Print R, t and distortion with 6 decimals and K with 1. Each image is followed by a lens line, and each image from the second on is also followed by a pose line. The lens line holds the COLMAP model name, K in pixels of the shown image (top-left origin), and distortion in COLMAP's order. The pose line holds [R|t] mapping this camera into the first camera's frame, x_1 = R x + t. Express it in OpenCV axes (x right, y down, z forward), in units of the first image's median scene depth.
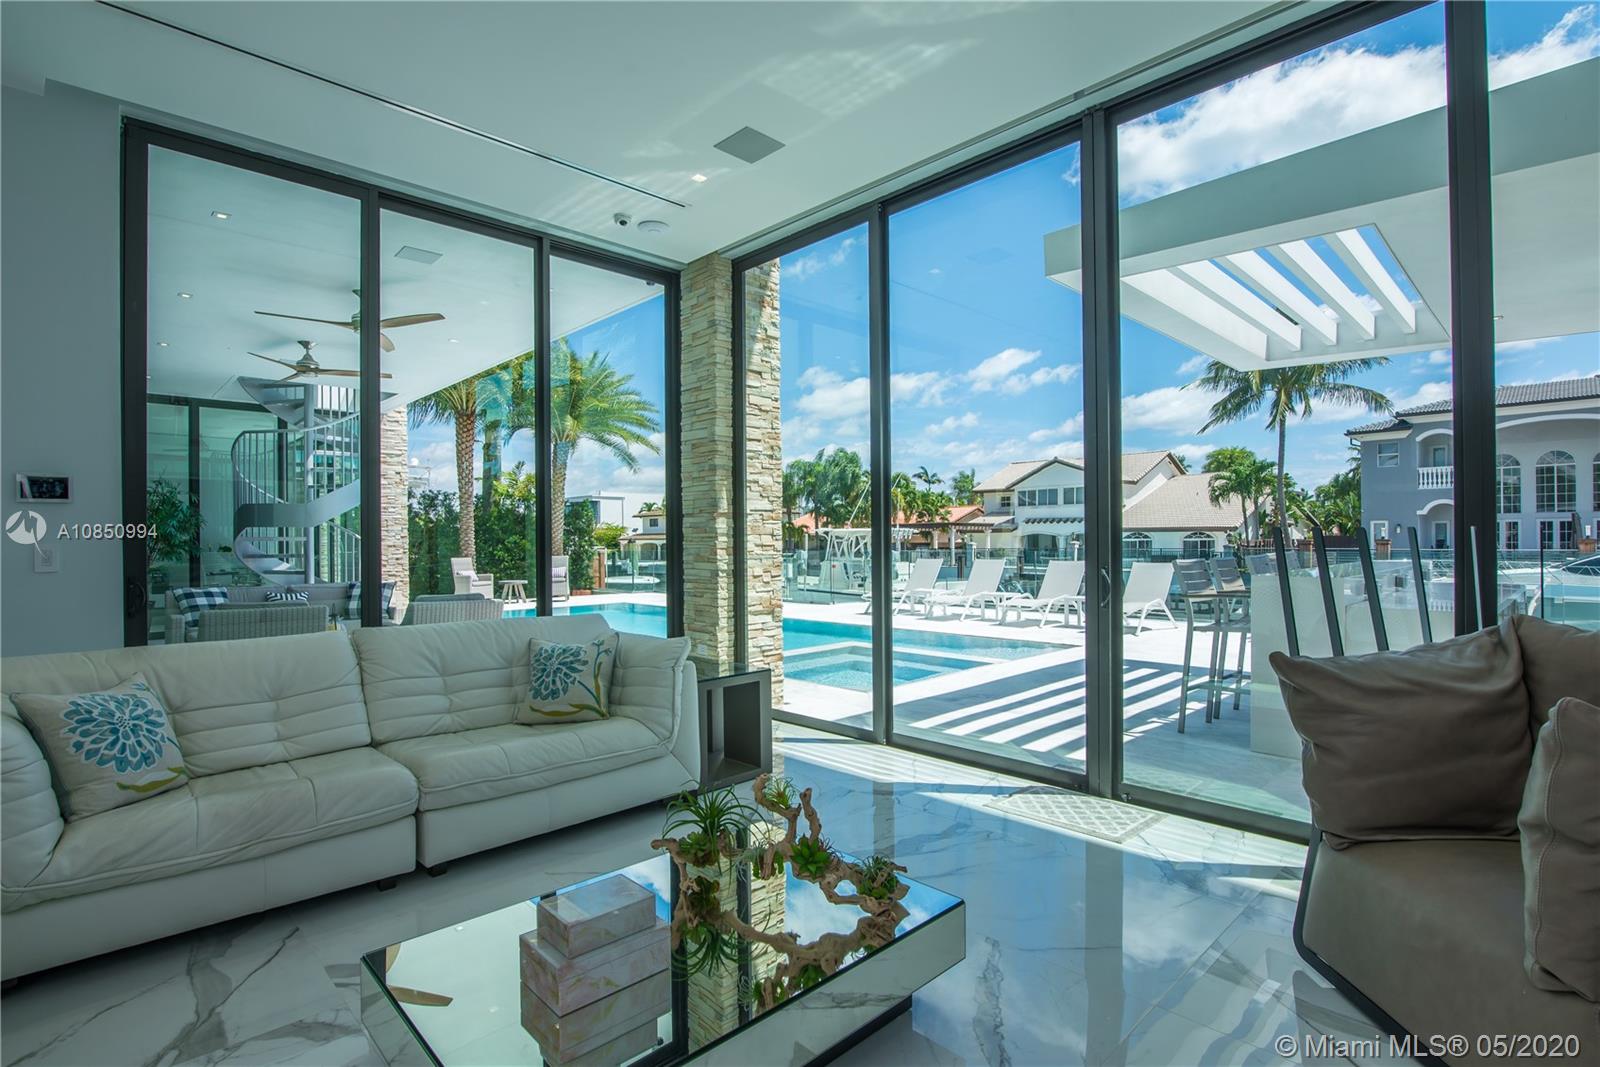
lens RADIAL K [[762.9, 0, 800.0], [0, 762.9, 533.5], [0, 0, 1]] dist [-0.016778, -0.000780]
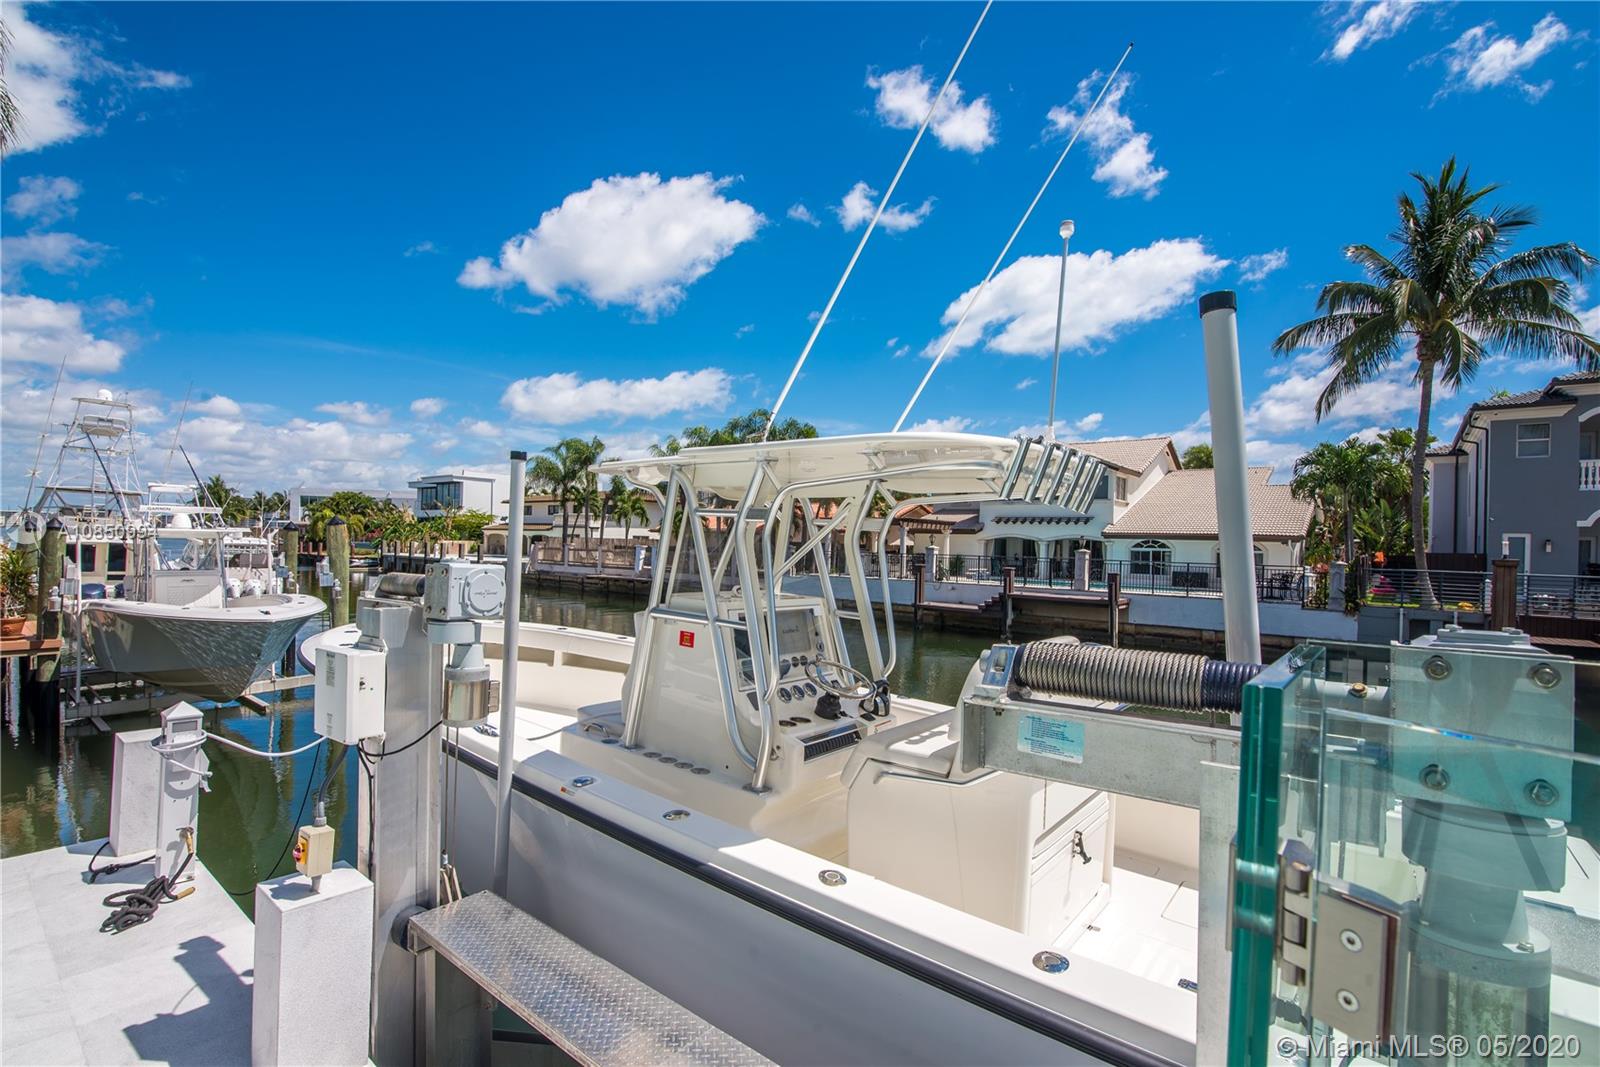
lens RADIAL K [[745.6, 0, 793.4], [0, 745.6, 542.8], [0, 0, 1]] dist [-0.018513, 0.000998]
pose [[0.993233, 0.032520, 0.111491, 0.025389], [-0.033906, 0.999369, 0.010558, 0.007102], [-0.111077, -0.014267, 0.993709, 0.404661]]
